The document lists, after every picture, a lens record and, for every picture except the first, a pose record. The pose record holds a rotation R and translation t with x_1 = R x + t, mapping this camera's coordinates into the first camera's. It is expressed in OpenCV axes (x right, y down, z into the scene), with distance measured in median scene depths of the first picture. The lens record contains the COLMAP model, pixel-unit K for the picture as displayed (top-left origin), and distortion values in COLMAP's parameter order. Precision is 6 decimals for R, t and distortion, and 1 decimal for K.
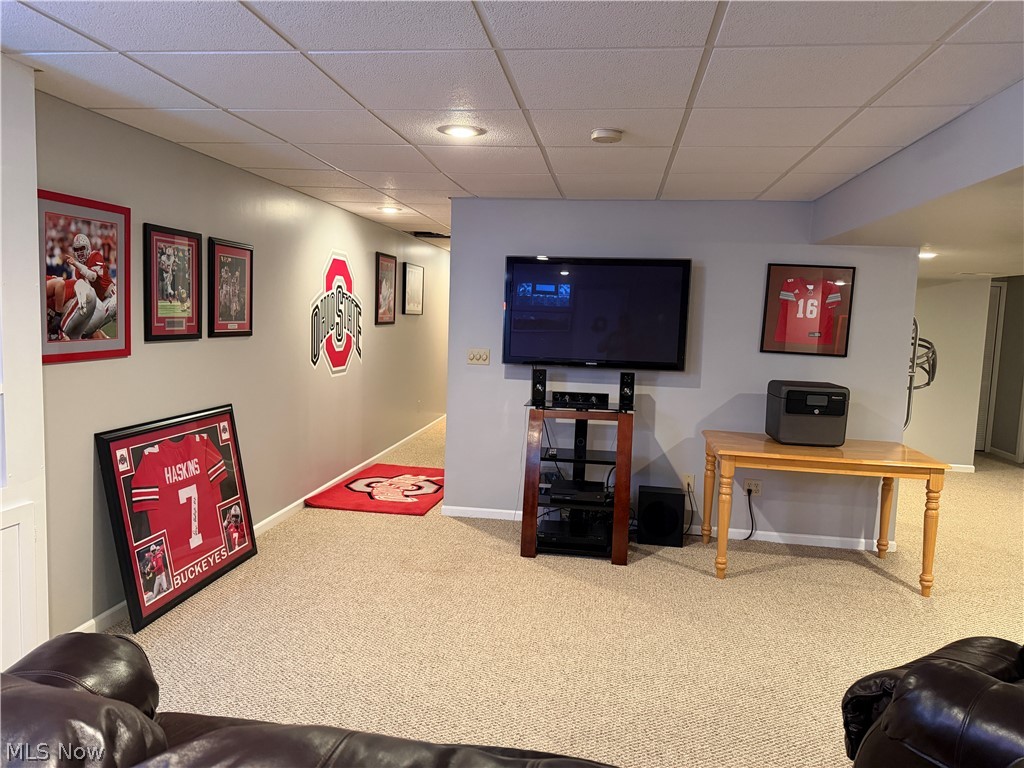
lens RADIAL K [[714.7, 0, 512.0], [0, 714.7, 384.0], [0, 0, 1]] dist [0.093684, -0.138557]
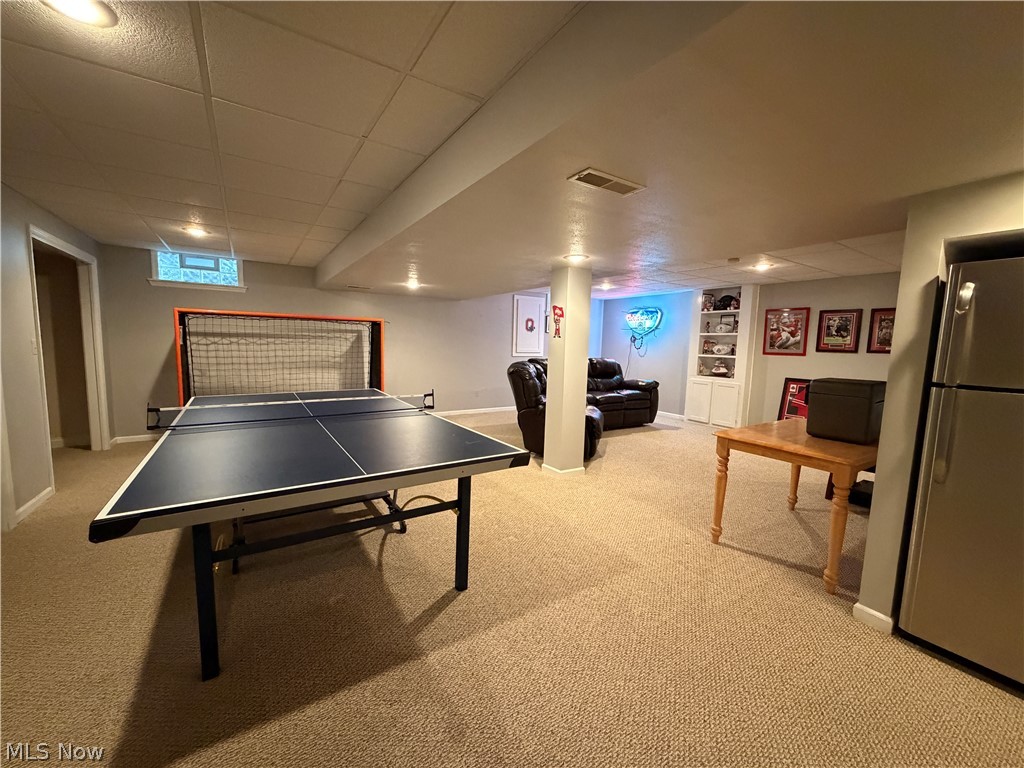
lens RADIAL K [[407.0, 0, 508.8], [0, 407.0, 385.7], [0, 0, 1]] dist [-0.000379, 0.000054]
pose [[-0.754417, 0.014115, -0.656244, 1.171034], [-0.118197, 0.980505, 0.156968, -0.027648], [0.645666, 0.195985, -0.738042, 1.132851]]
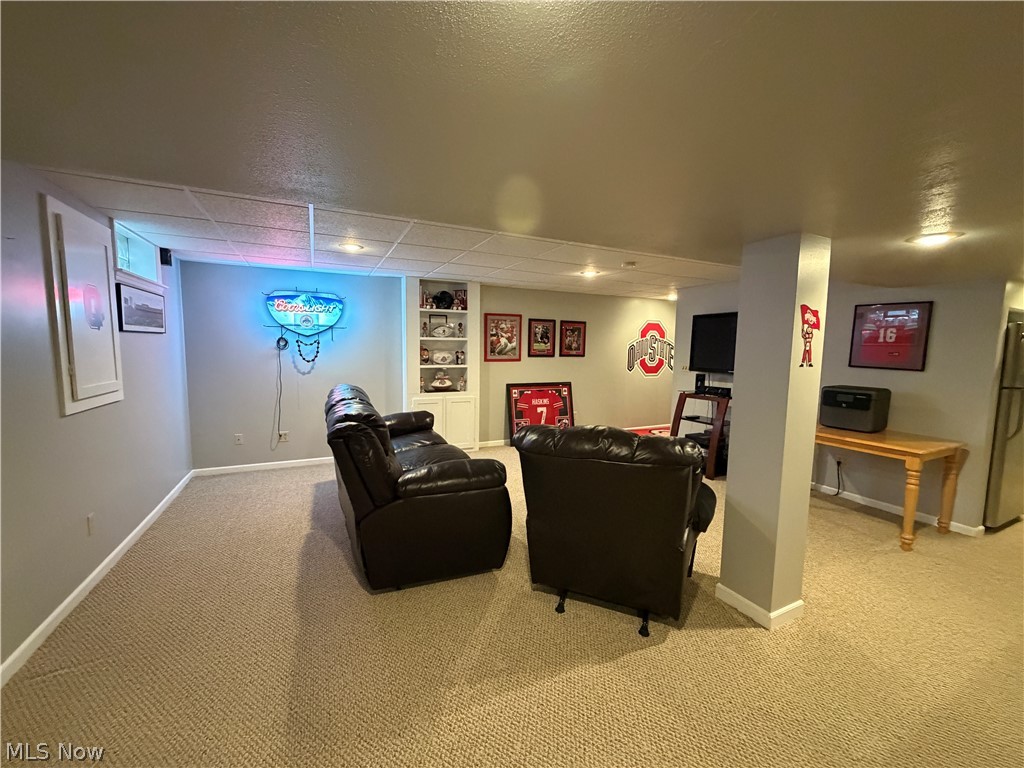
lens RADIAL K [[407.0, 0, 508.8], [0, 407.0, 385.7], [0, 0, 1]] dist [-0.000379, 0.000054]
pose [[0.550524, 0.052879, -0.833143, 0.710724], [-0.075446, 0.997059, 0.013429, 0.037323], [0.831403, 0.055465, 0.552895, -0.014309]]
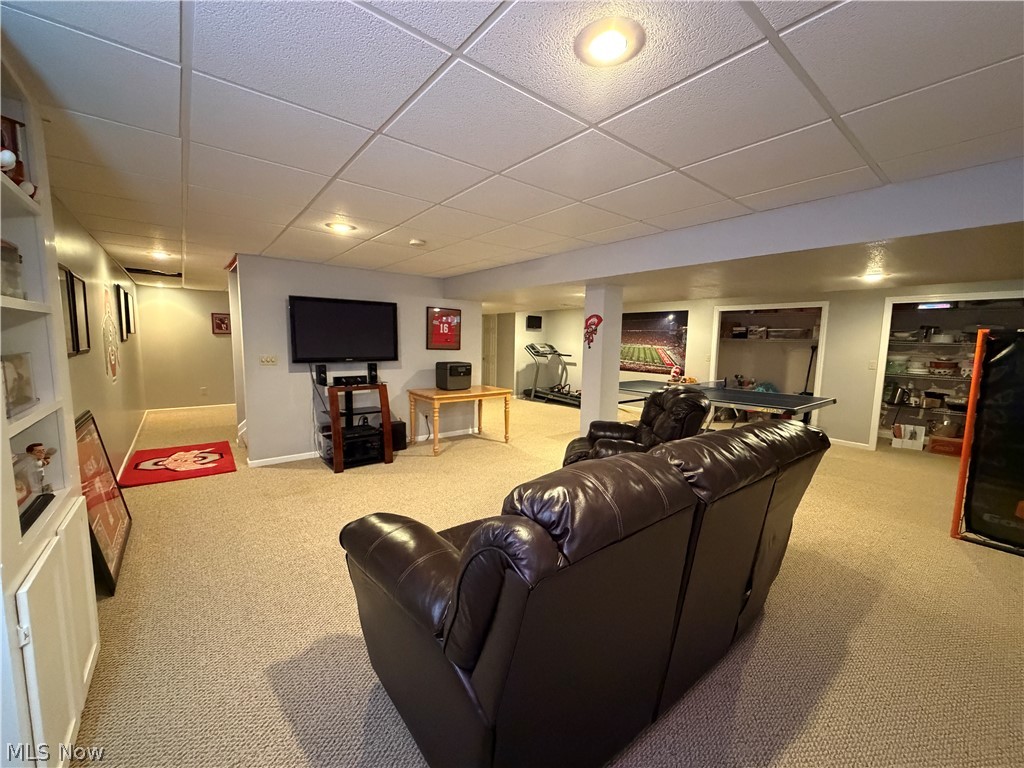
lens RADIAL K [[407.0, 0, 508.8], [0, 407.0, 385.7], [0, 0, 1]] dist [-0.000379, 0.000054]
pose [[0.682838, -0.108061, 0.722534, -0.387320], [0.081262, 0.994098, 0.071879, -0.005351], [-0.726036, 0.009633, 0.687589, 0.023568]]
